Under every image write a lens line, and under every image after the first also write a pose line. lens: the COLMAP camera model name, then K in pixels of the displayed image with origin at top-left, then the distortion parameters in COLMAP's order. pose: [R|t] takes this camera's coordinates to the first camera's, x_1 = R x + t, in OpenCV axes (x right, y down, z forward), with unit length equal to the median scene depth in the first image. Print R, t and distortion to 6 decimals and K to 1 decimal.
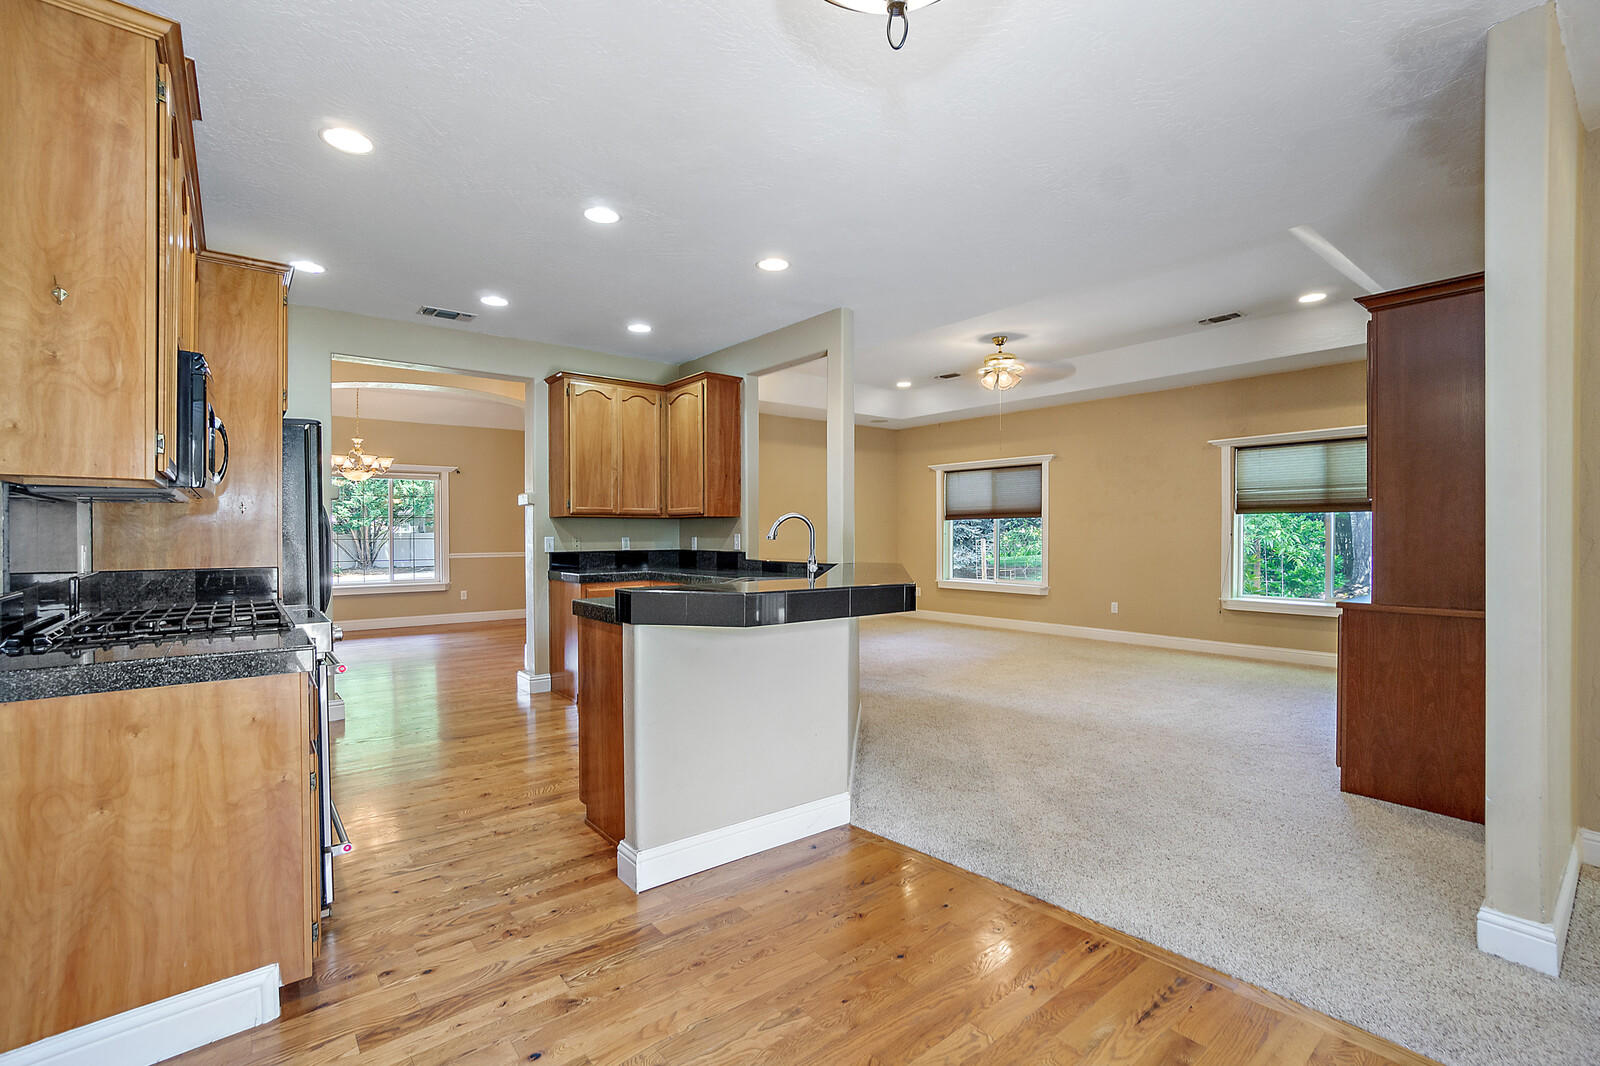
lens RADIAL K [[705.7, 0, 791.1], [0, 705.7, 535.0], [0, 0, 1]] dist [-0.048808, 0.014426]
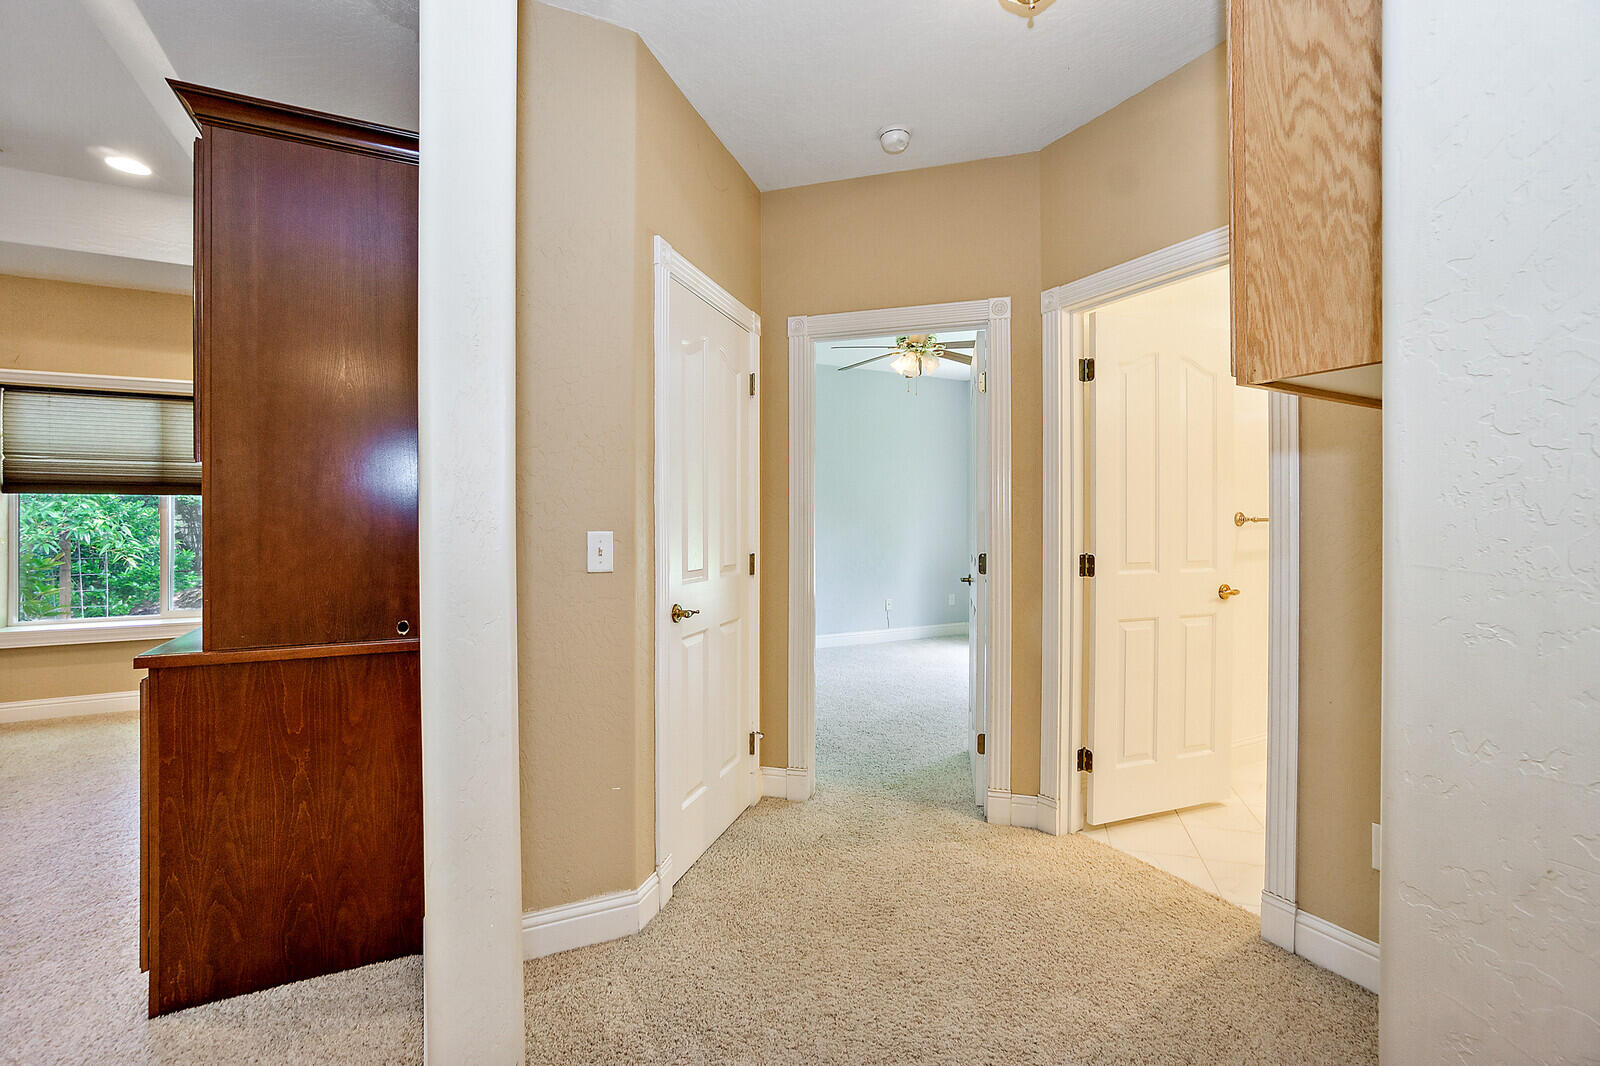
lens RADIAL K [[705.9, 0, 786.2], [0, 705.9, 519.9], [0, 0, 1]] dist [-0.042279, 0.019661]
pose [[0.198583, -0.001675, 0.980083, 0.365449], [0.004352, 0.999990, 0.000827, -0.009059], [-0.980074, 0.004101, 0.198589, 0.396142]]
